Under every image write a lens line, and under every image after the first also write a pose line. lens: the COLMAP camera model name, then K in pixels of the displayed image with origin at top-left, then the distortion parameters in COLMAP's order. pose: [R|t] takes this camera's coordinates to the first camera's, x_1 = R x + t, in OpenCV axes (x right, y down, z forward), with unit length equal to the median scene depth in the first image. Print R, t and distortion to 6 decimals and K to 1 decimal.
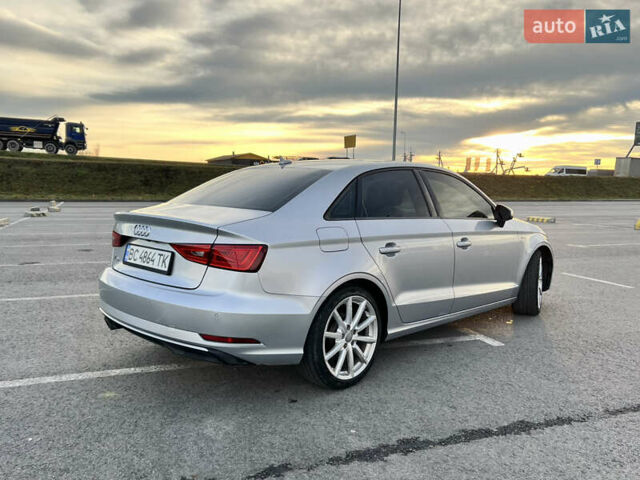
lens RADIAL K [[515.0, 0, 320.0], [0, 515.0, 240.0], [0, 0, 1]] dist [0.012433, 0.001859]
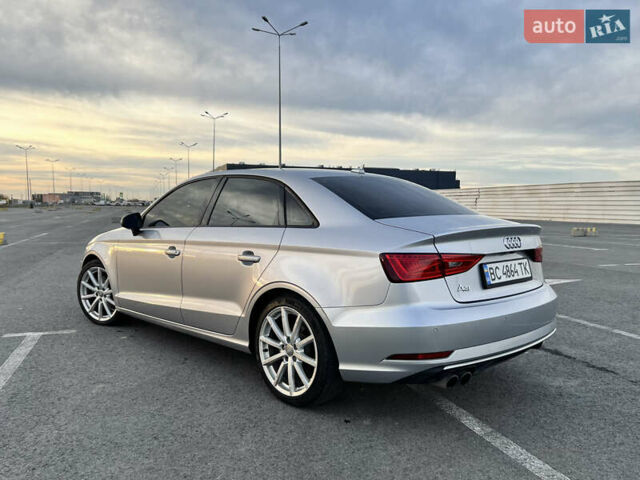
lens RADIAL K [[515.0, 0, 320.0], [0, 515.0, 240.0], [0, 0, 1]] dist [0.012433, 0.001859]
pose [[0.066484, -0.092172, 0.993521, -1.305265], [0.100079, 0.991319, 0.085271, -0.137884], [-0.992756, 0.093761, 0.075131, 1.294047]]
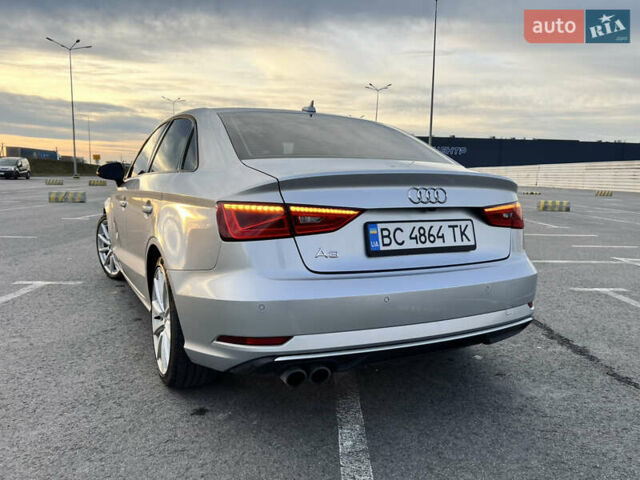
lens RADIAL K [[505.5, 0, 357.8], [0, 505.5, 238.1], [0, 0, 1]] dist [0.027461, -0.005083]
pose [[0.304471, -0.137308, 0.942573, -1.008518], [0.086583, 0.989448, 0.116169, -0.047723], [-0.948578, 0.046241, 0.313147, 0.899415]]
